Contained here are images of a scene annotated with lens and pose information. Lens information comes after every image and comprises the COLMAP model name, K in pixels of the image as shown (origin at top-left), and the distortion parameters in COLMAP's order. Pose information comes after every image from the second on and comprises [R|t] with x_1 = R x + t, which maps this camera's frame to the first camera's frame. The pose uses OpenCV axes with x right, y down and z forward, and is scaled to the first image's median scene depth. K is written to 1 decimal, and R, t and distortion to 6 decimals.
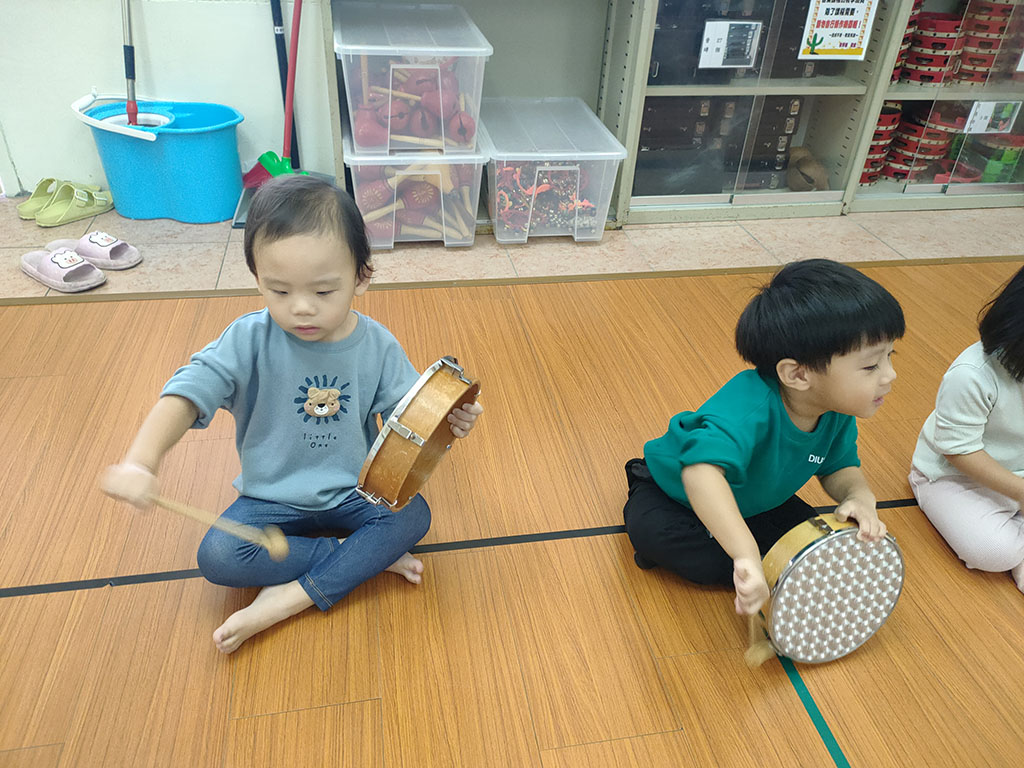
lens RADIAL K [[777.9, 0, 512.0], [0, 777.9, 384.0], [0, 0, 1]] dist [0.061134, -0.062505]
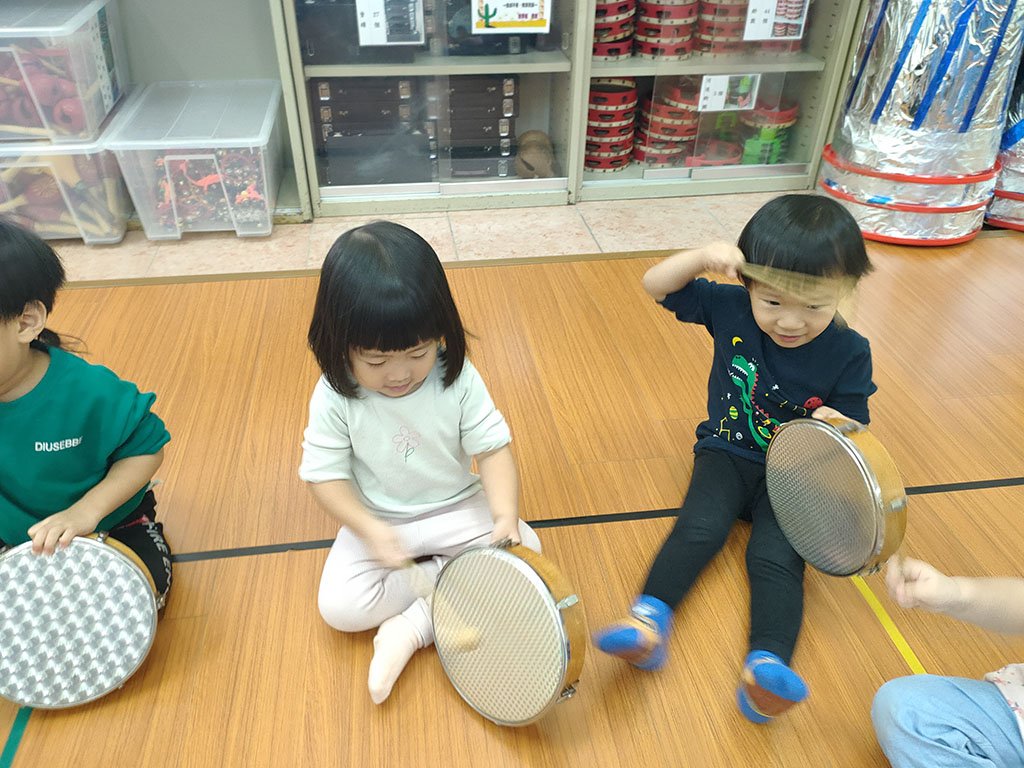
lens RADIAL K [[777.9, 0, 512.0], [0, 777.9, 384.0], [0, 0, 1]] dist [0.061134, -0.062505]
pose [[0.998241, -0.004114, -0.059139, 0.419151], [0.005100, 0.999850, 0.016543, -0.020592], [0.059062, -0.016816, 0.998113, 0.082970]]
